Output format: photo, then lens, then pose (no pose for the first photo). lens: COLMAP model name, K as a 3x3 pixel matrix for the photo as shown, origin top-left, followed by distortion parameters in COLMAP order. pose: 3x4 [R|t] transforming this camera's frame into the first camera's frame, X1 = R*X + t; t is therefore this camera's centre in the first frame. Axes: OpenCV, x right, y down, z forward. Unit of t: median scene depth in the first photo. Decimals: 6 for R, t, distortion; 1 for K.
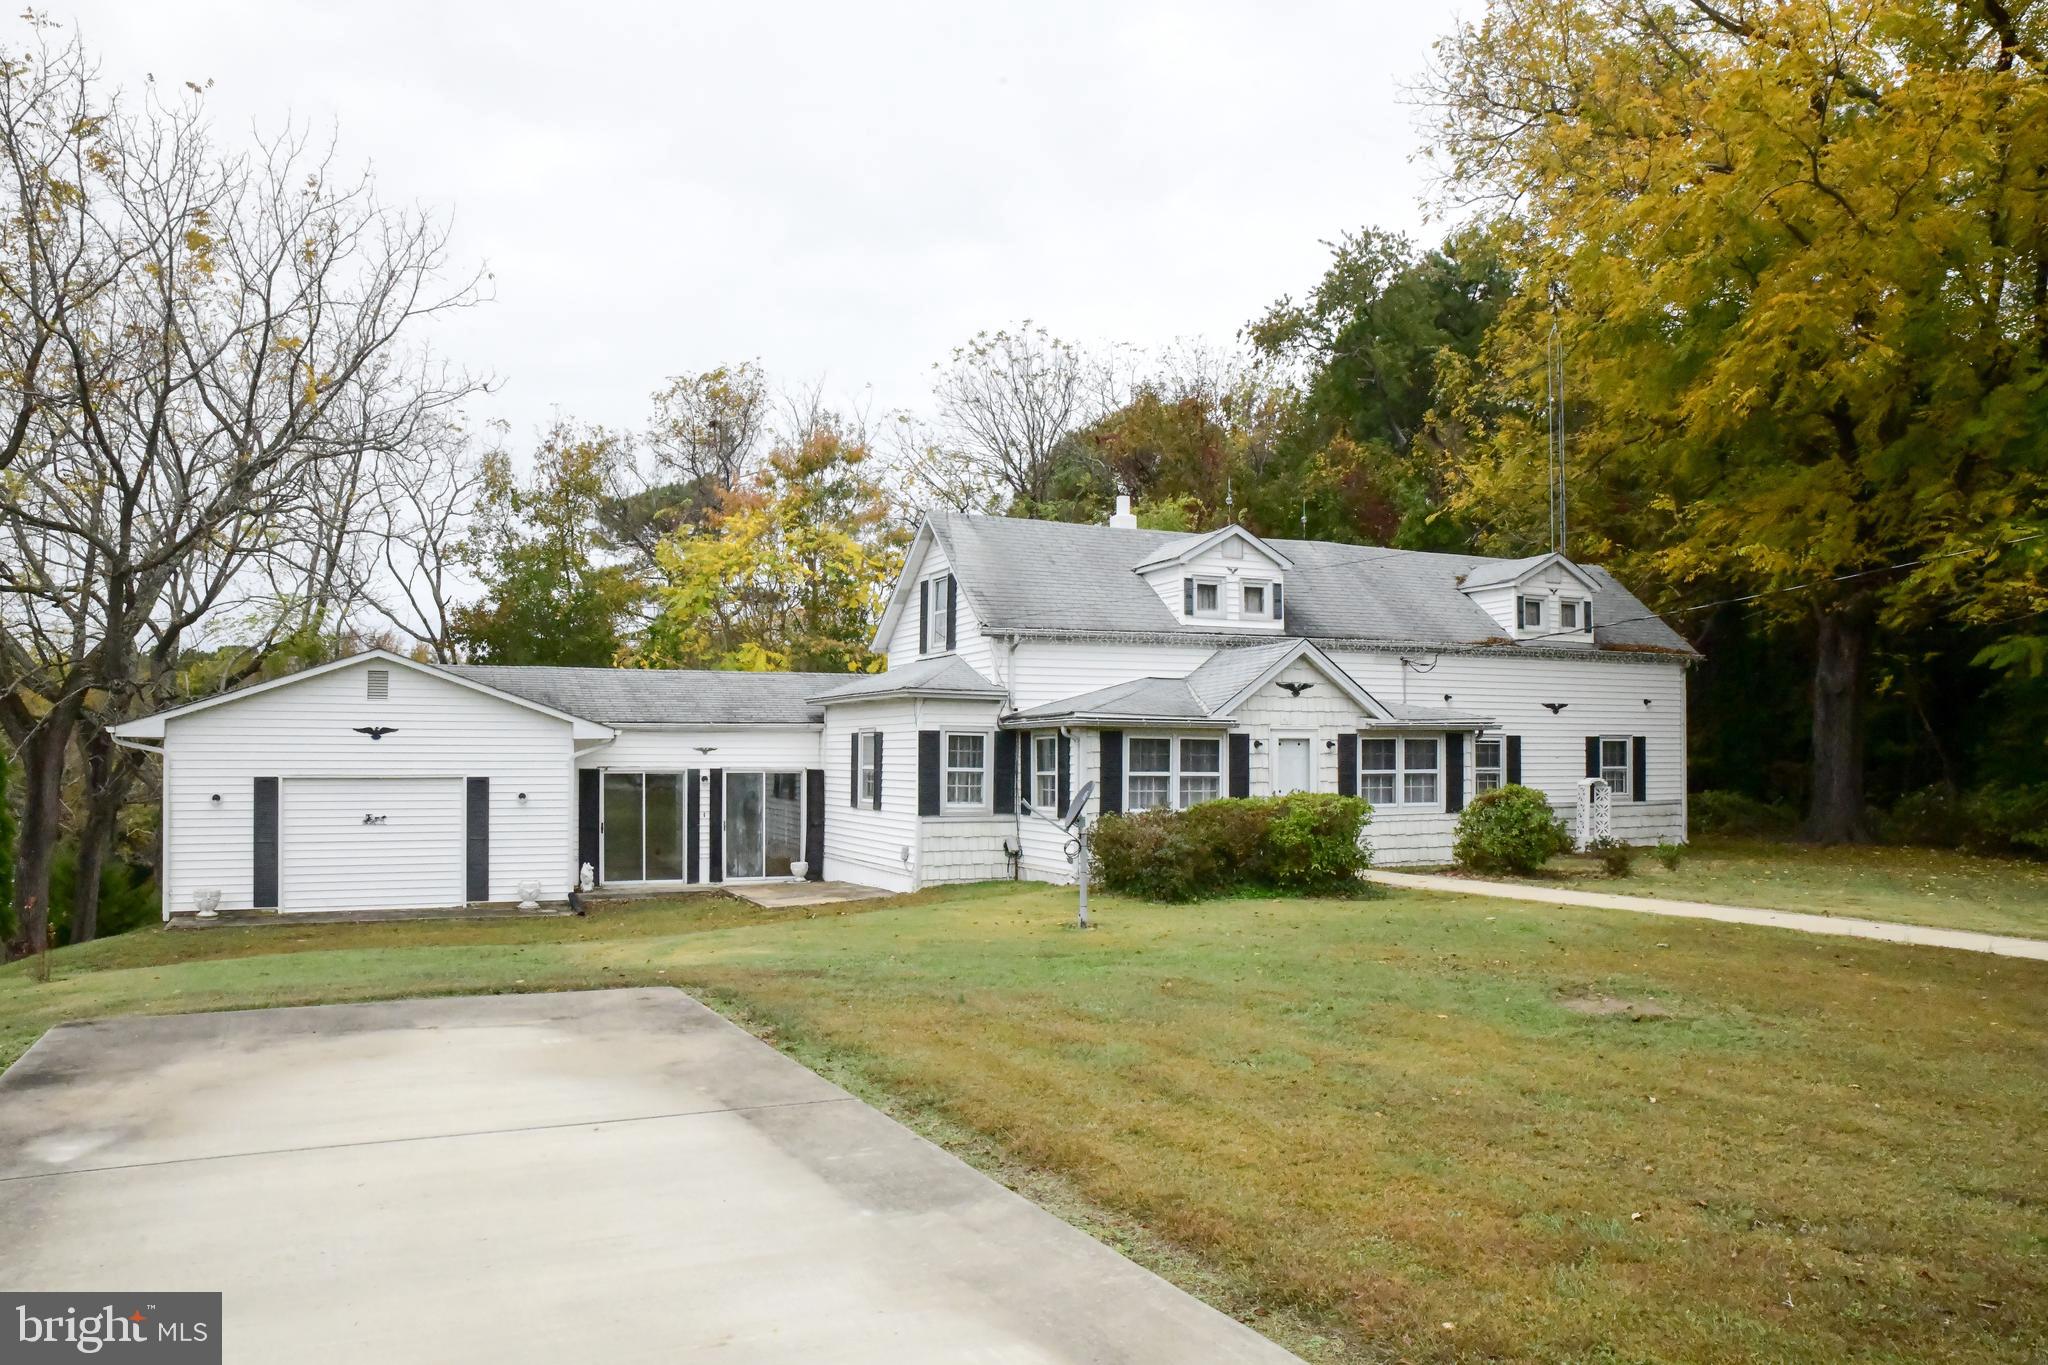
lens RADIAL K [[1462.0, 0, 1056.4], [0, 1462.0, 709.7], [0, 0, 1]] dist [-0.130422, 0.089566]
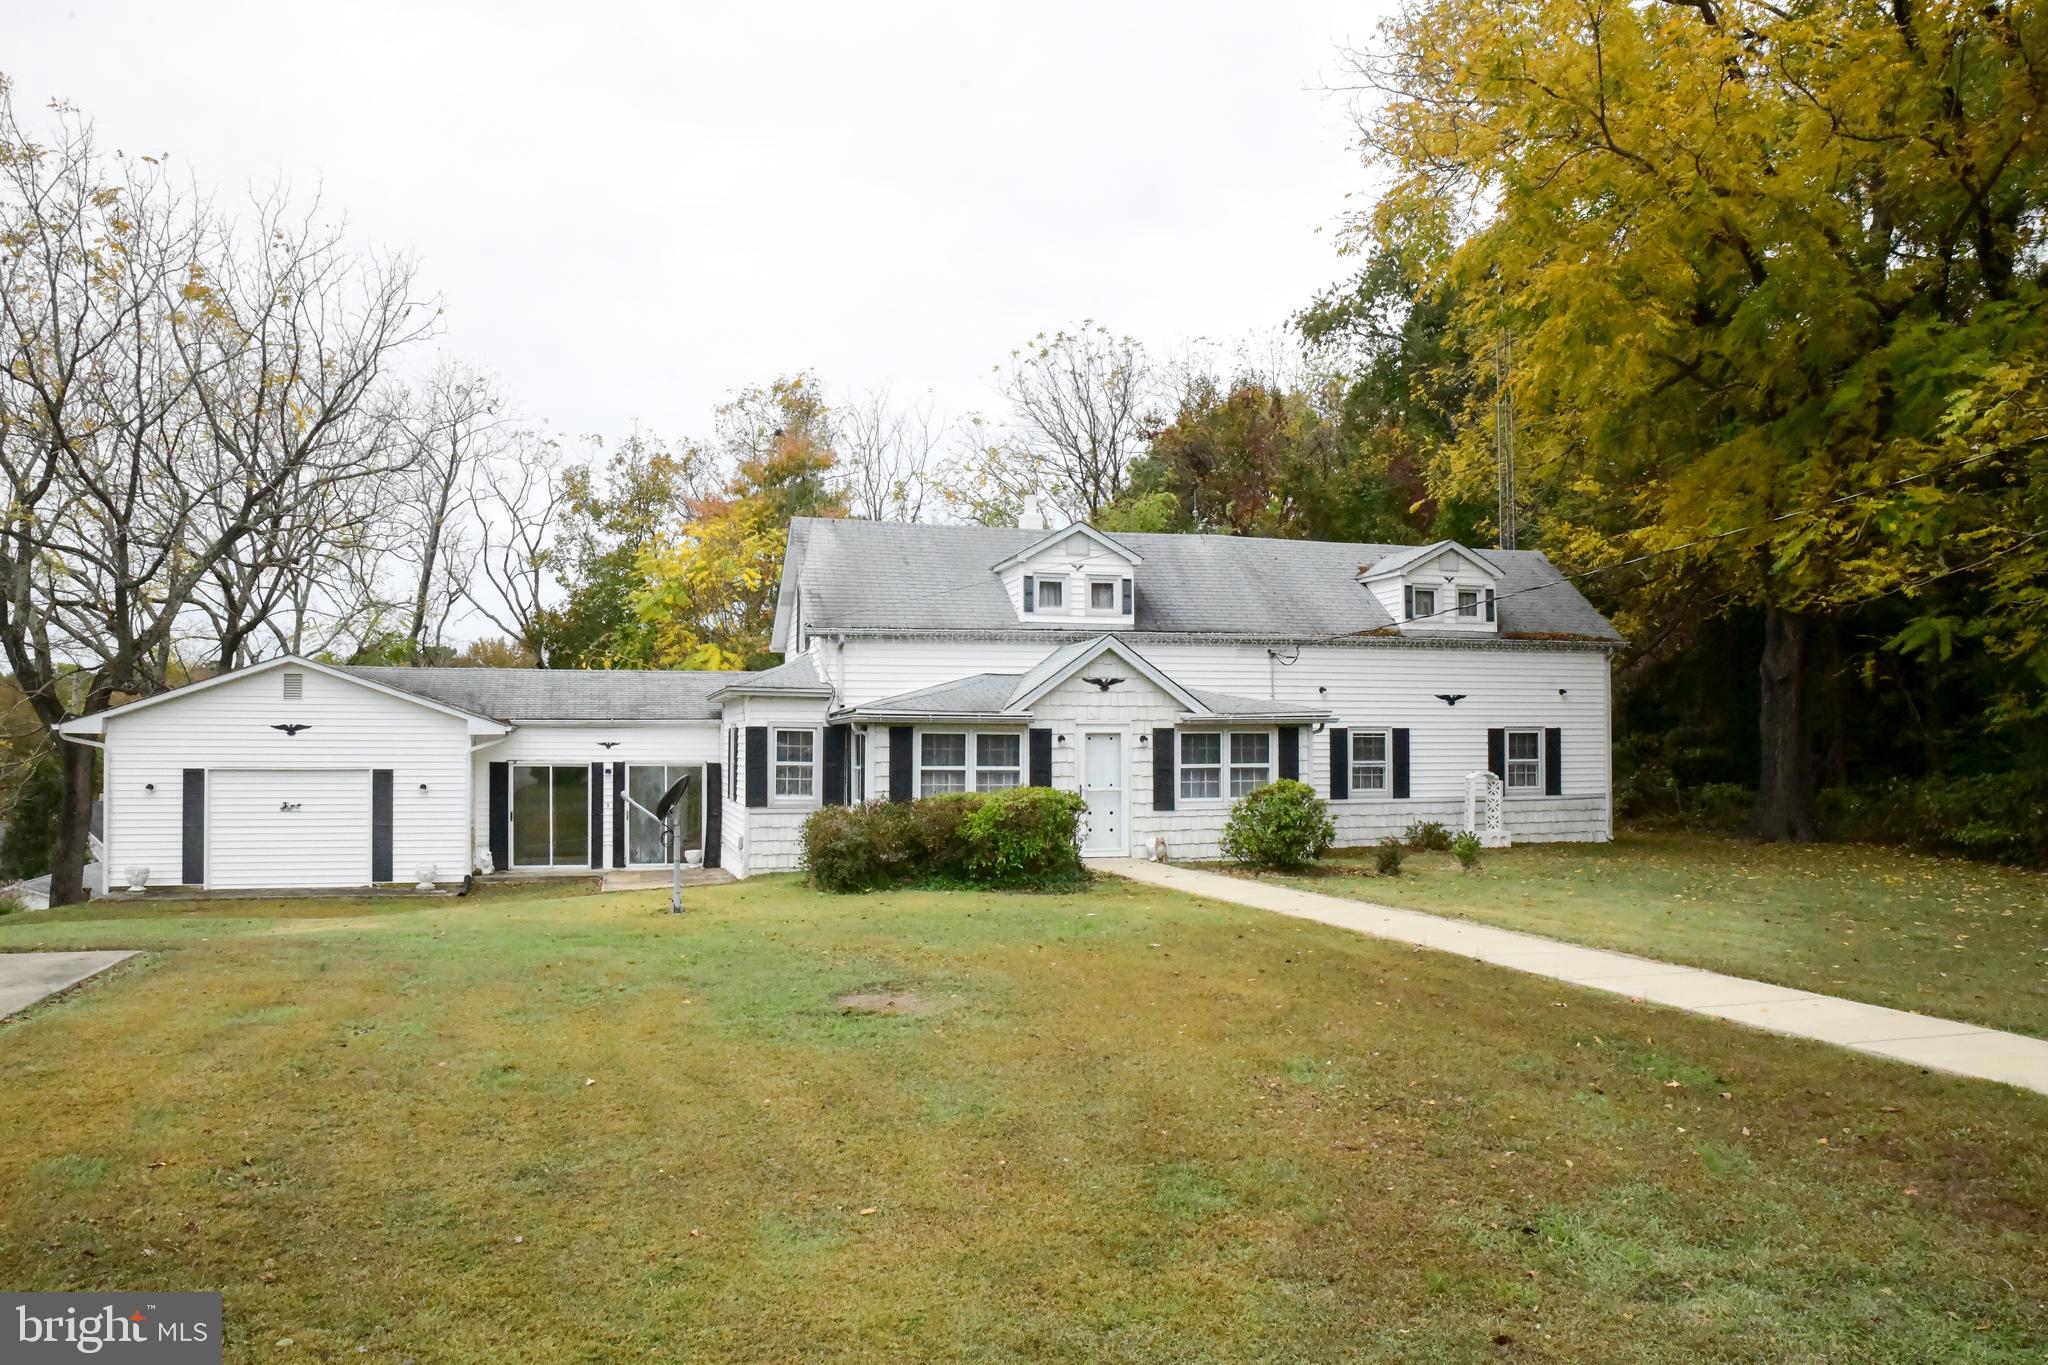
lens RADIAL K [[1443.3, 0, 1024.0], [0, 1443.3, 682.5], [0, 0, 1]] dist [-0.108090, 0.007113]
pose [[0.987403, -0.009064, -0.157965, 0.245013], [0.007013, 0.999884, -0.013533, -0.001853], [0.158069, 0.012255, 0.987352, 0.003501]]
